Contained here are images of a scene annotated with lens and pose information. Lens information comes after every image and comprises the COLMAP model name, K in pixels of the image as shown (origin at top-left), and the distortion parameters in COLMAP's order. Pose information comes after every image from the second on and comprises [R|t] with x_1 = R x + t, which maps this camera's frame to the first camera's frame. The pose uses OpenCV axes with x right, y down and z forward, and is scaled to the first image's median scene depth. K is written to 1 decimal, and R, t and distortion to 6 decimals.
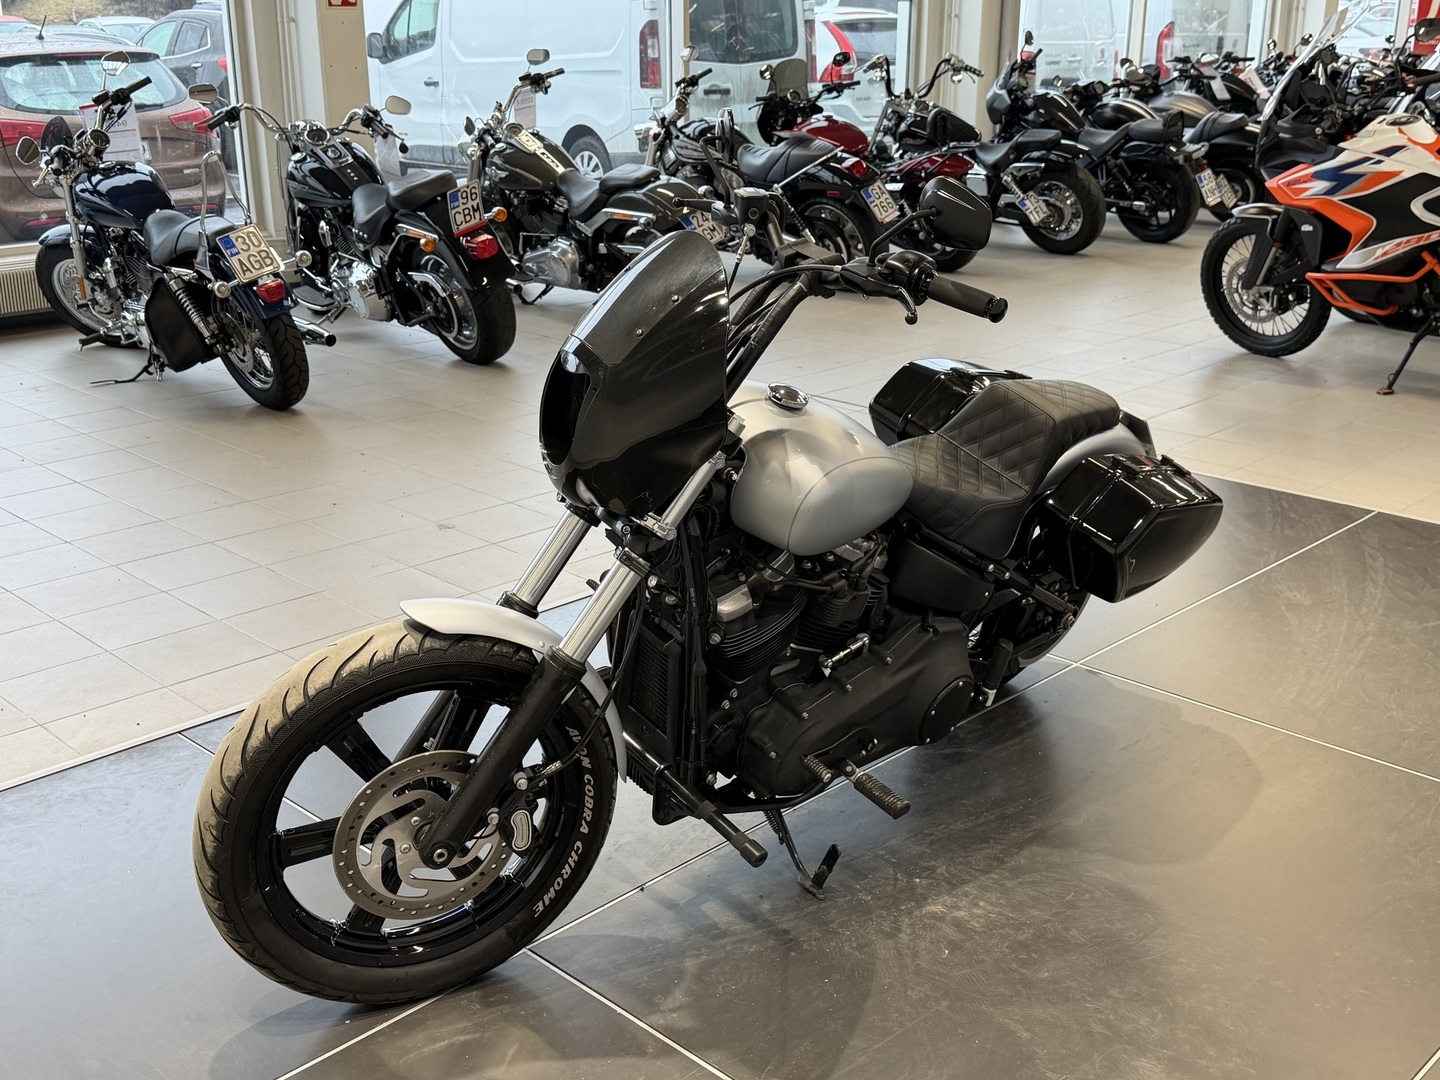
lens RADIAL K [[1535.6, 0, 720.0], [0, 1535.6, 540.0], [0, 0, 1]] dist [0.007759, 0.002038]
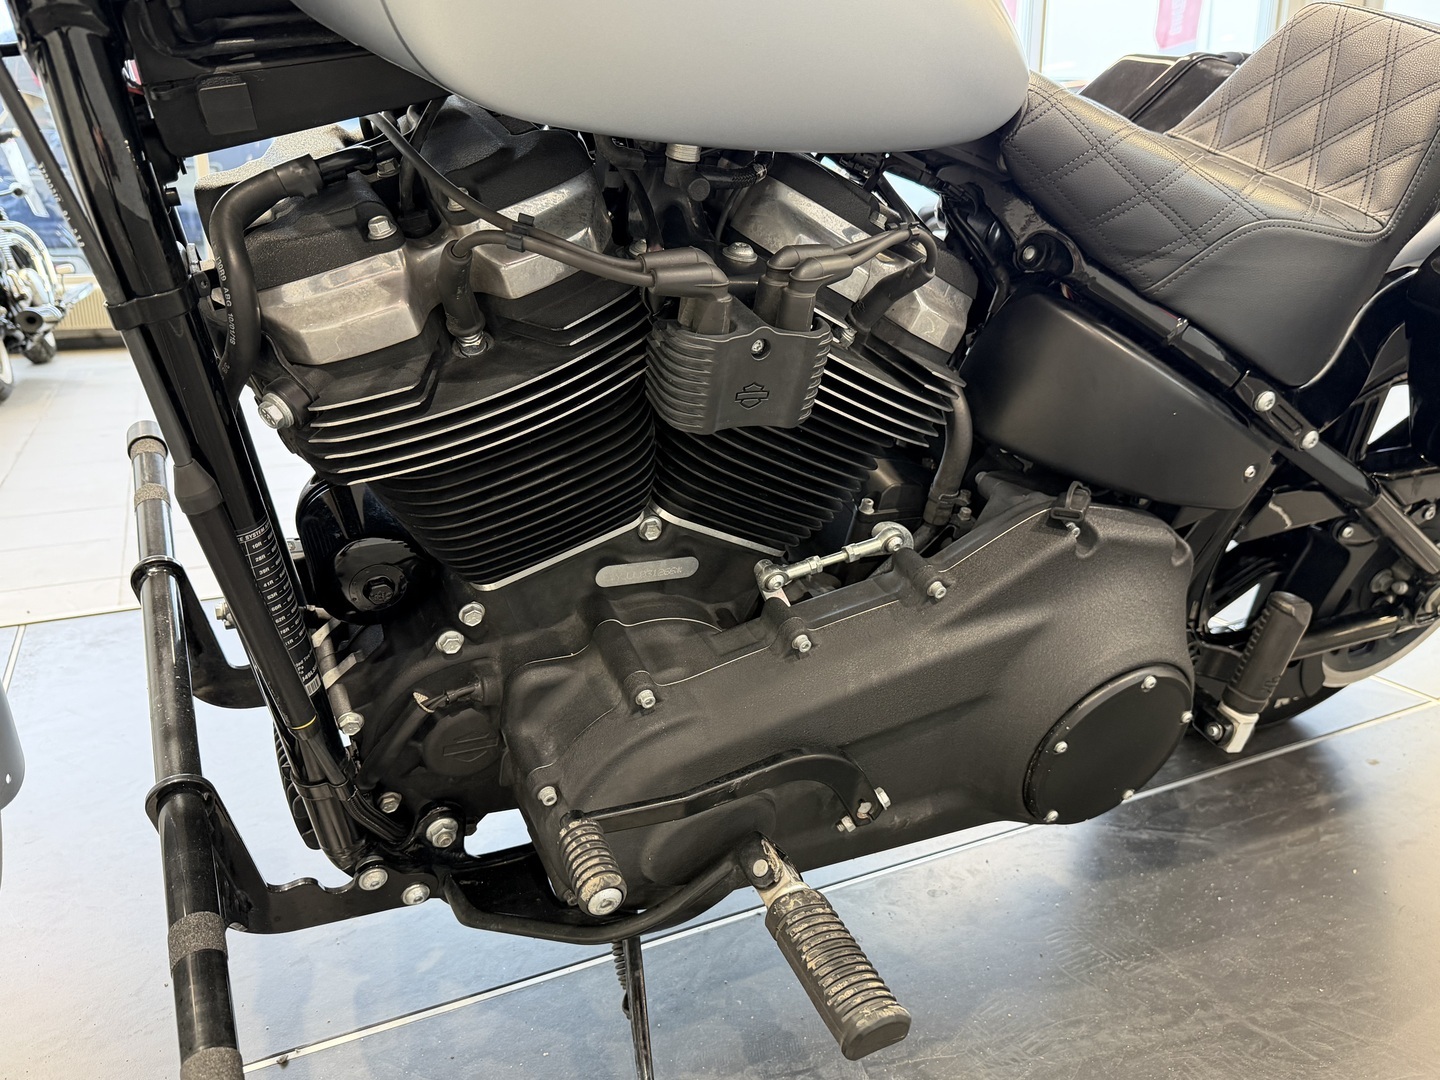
lens RADIAL K [[1122.6, 0, 720.0], [0, 1122.6, 540.0], [0, 0, 1]] dist [-0.001746, -0.002951]
pose [[0.948148, 0.088273, -0.305326, 0.136793], [-0.100901, 0.994562, -0.025797, 0.075975], [0.301389, 0.055267, 0.951898, 0.695515]]
